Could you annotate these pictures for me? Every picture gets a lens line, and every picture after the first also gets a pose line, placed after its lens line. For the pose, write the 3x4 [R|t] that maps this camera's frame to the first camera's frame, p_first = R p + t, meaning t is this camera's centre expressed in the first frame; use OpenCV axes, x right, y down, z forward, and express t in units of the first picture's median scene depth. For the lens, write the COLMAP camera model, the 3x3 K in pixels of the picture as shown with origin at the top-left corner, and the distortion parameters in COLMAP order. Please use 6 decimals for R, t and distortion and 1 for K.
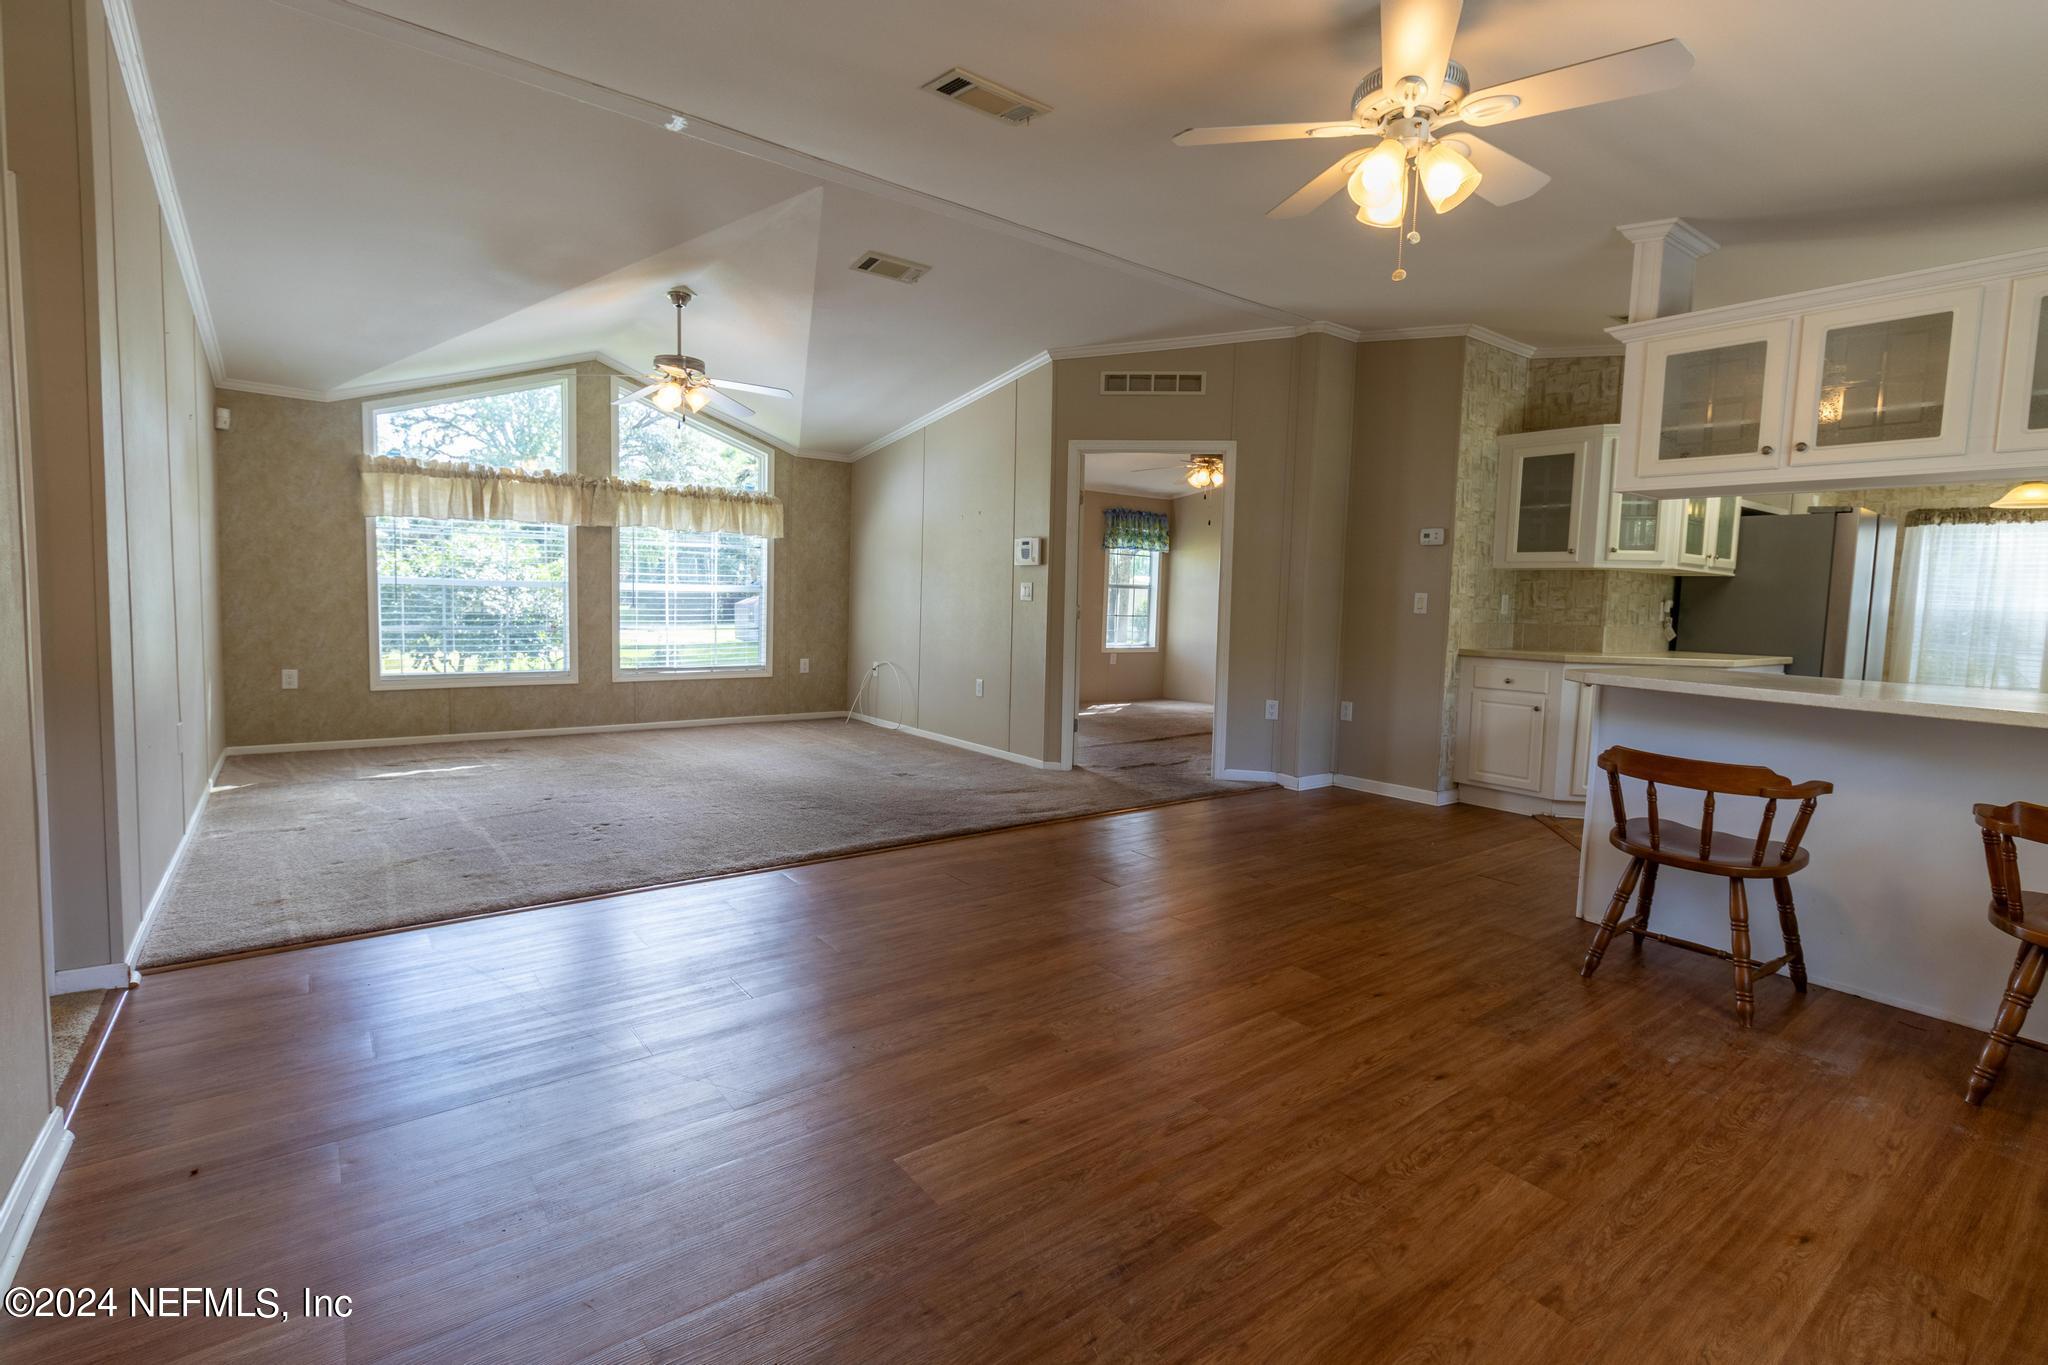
lens RADIAL K [[951.7, 0, 1026.1], [0, 951.7, 668.9], [0, 0, 1]] dist [0.004451, -0.001176]
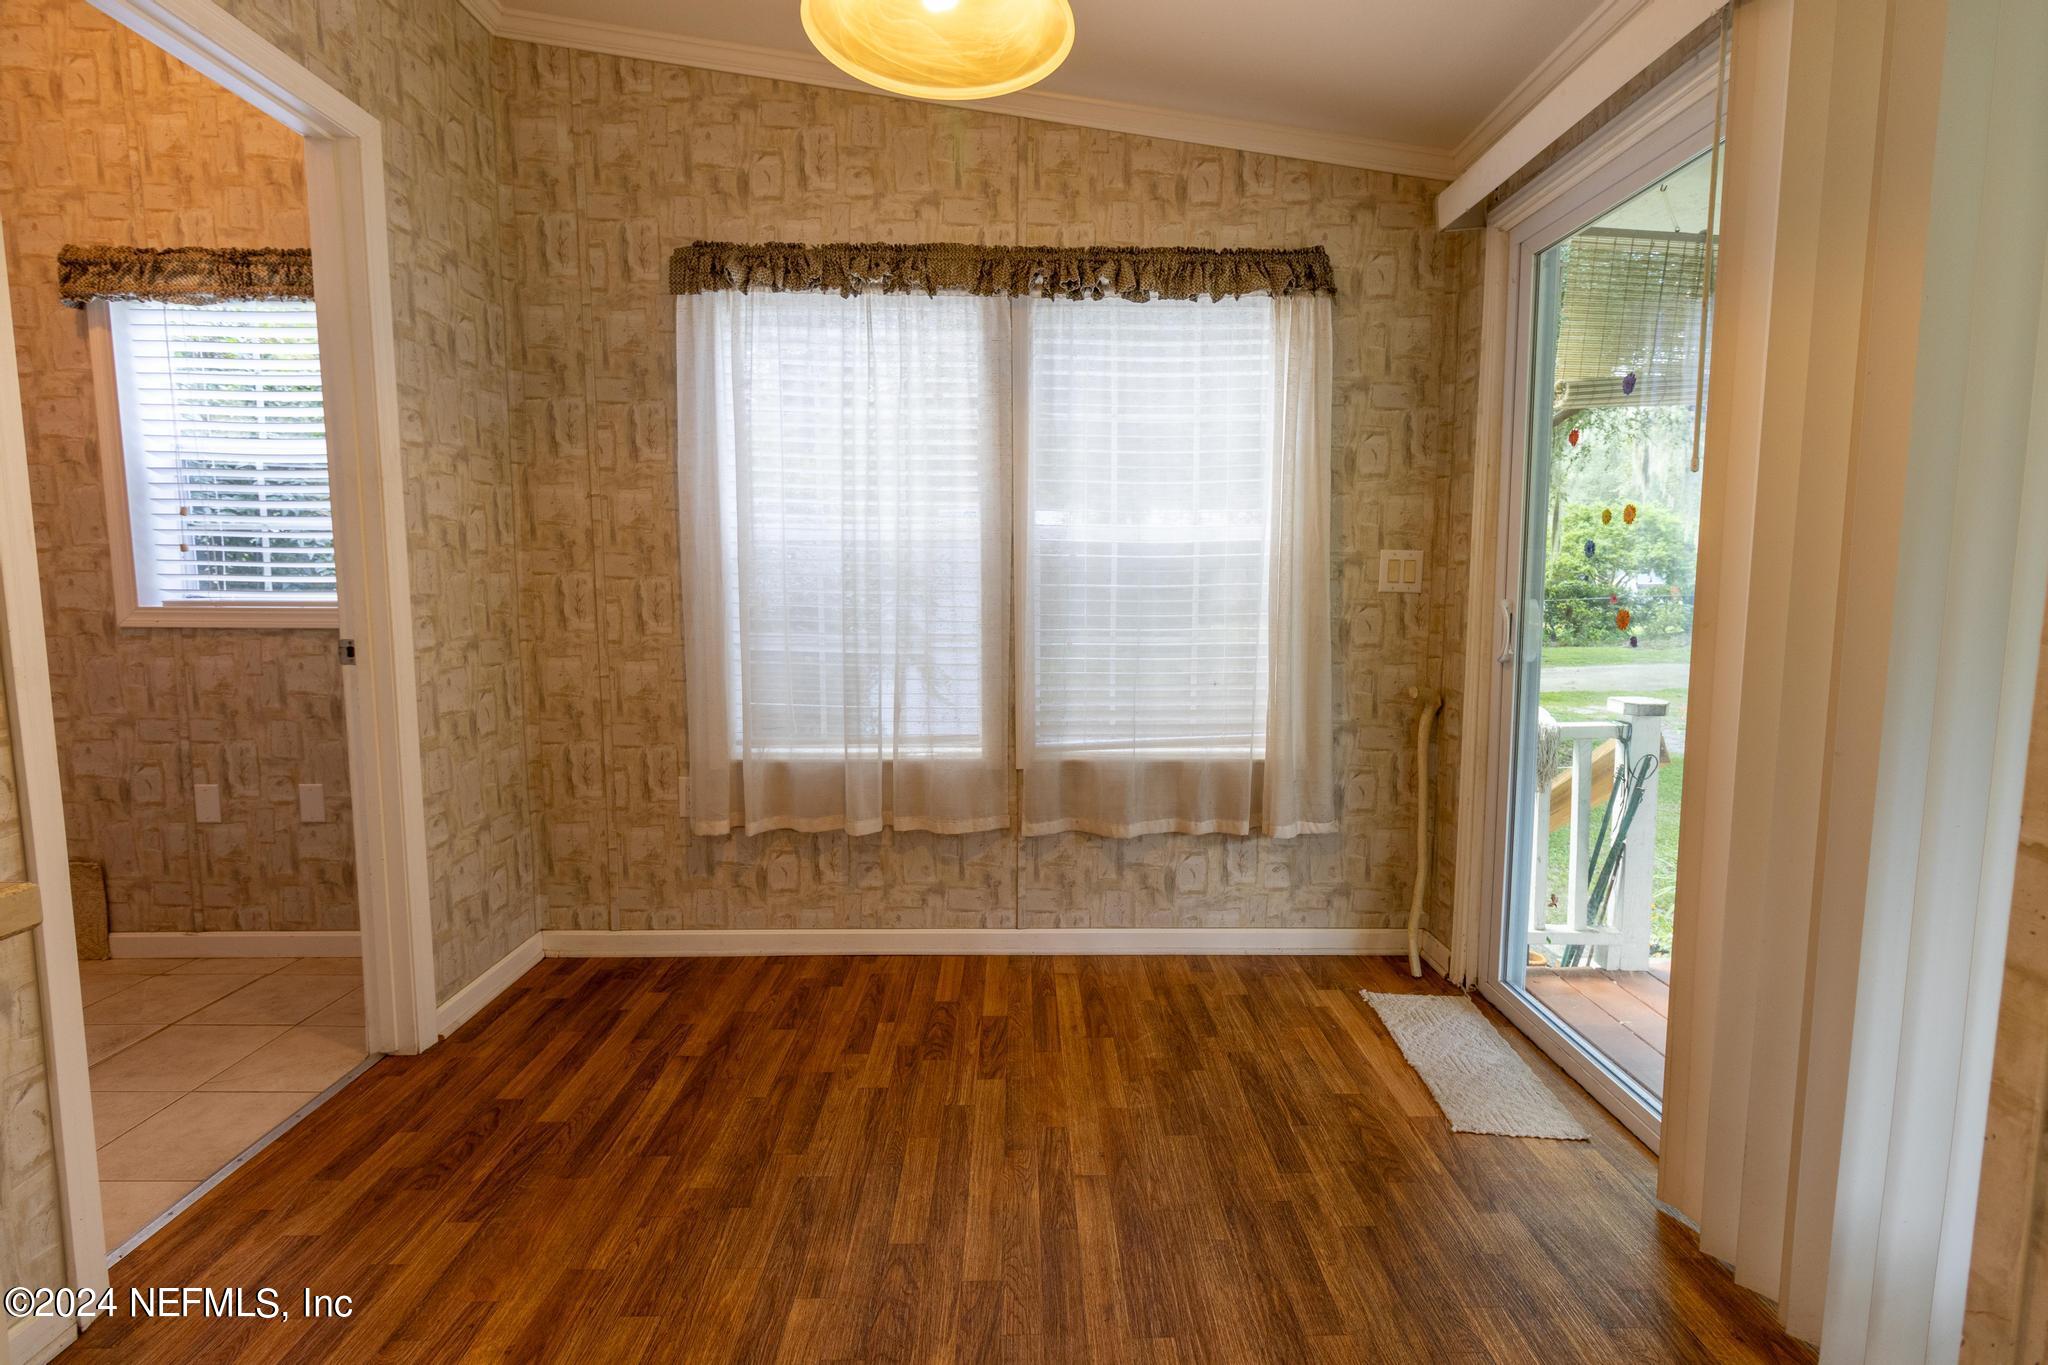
lens RADIAL K [[951.7, 0, 1013.3], [0, 951.7, 678.4], [0, 0, 1]] dist [0.004451, -0.001176]
pose [[0.609104, -0.114590, 0.784768, 1.193421], [0.076477, 0.993382, 0.085692, -0.057004], [-0.789394, 0.007821, 0.613837, 1.167697]]
